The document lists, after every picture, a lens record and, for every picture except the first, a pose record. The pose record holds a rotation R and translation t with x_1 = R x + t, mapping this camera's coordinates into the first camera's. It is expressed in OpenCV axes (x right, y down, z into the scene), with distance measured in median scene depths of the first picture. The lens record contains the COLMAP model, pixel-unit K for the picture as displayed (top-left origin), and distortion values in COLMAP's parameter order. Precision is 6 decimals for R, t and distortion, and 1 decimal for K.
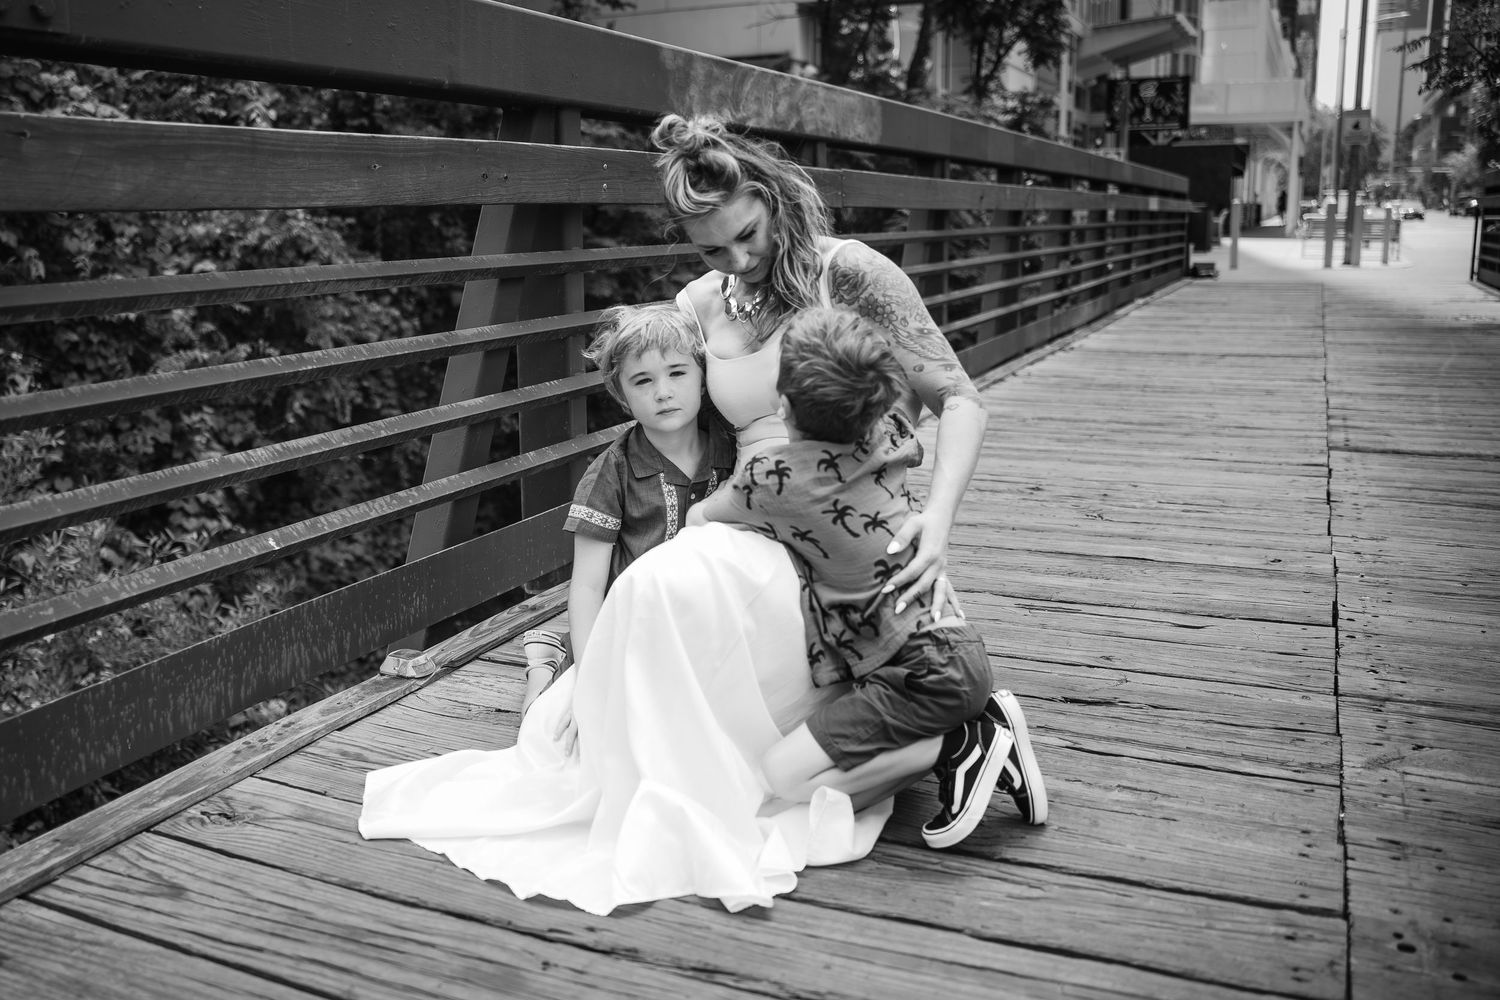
lens RADIAL K [[1366.1, 0, 737.1], [0, 1366.1, 486.1], [0, 0, 1]] dist [0.016551, 0.030370]
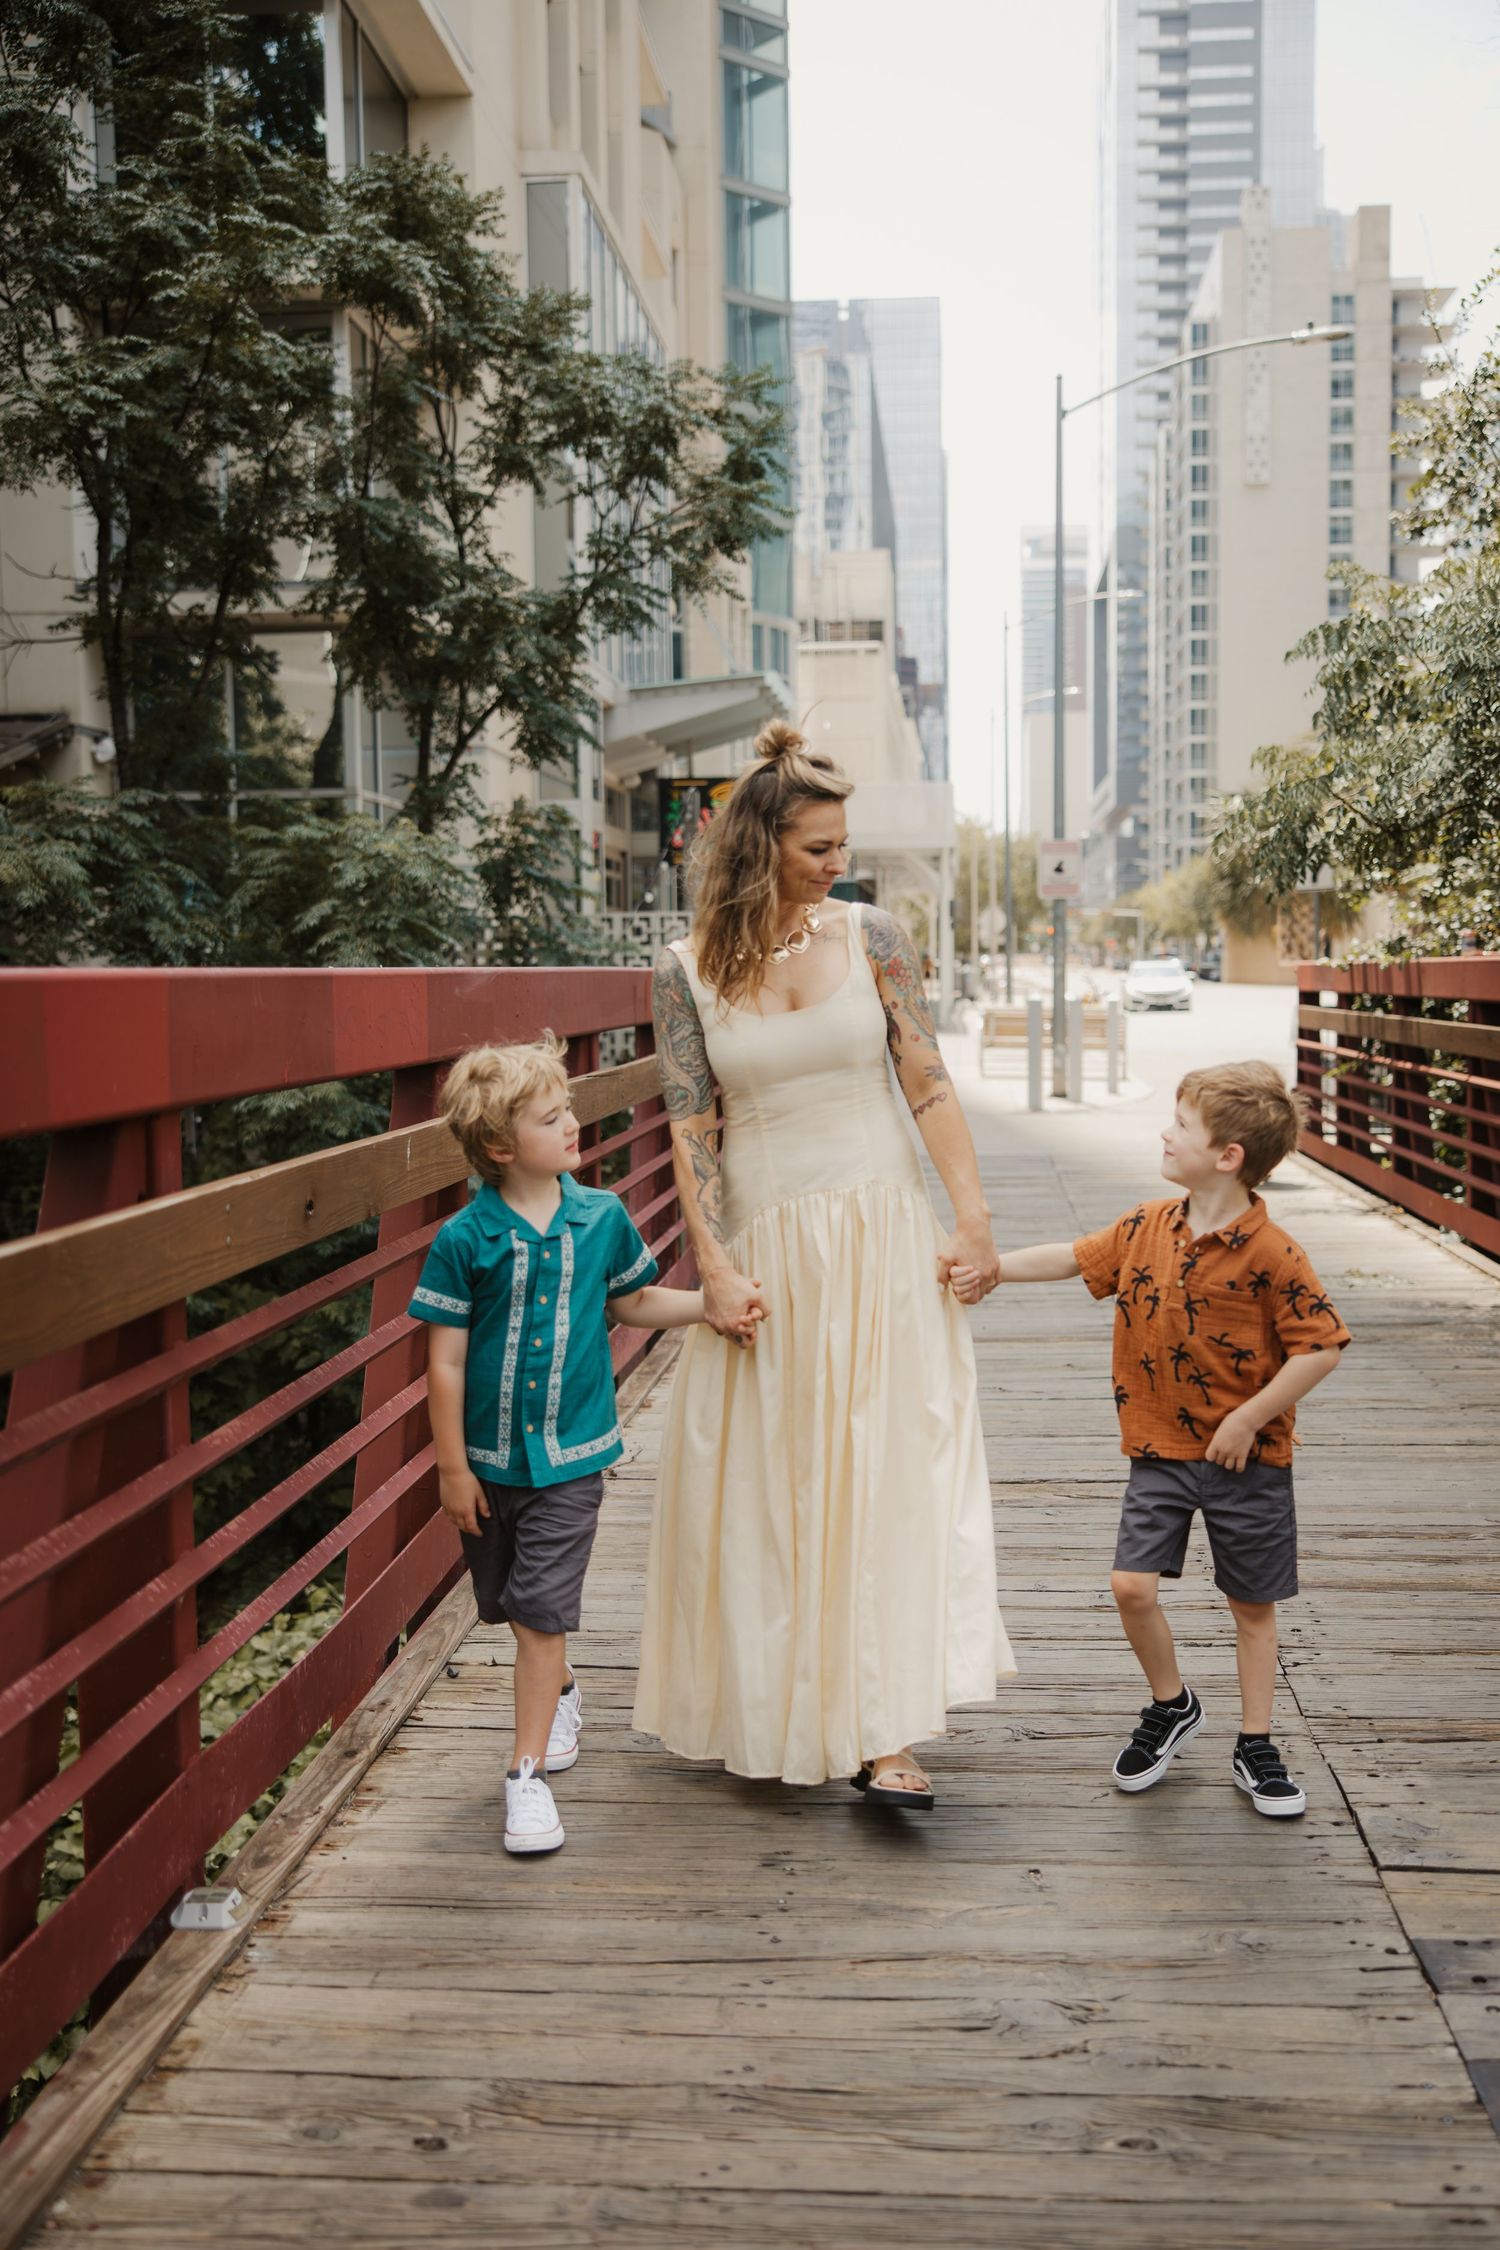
lens RADIAL K [[2259.8, 0, 750.6], [0, 2259.8, 1141.6], [0, 0, 1]] dist [-0.010313, 0.000000]
pose [[0.955241, -0.022221, 0.294992, 0.039881], [0.057701, 0.992018, -0.112120, -0.060464], [-0.290146, 0.124123, 0.948899, 0.178237]]
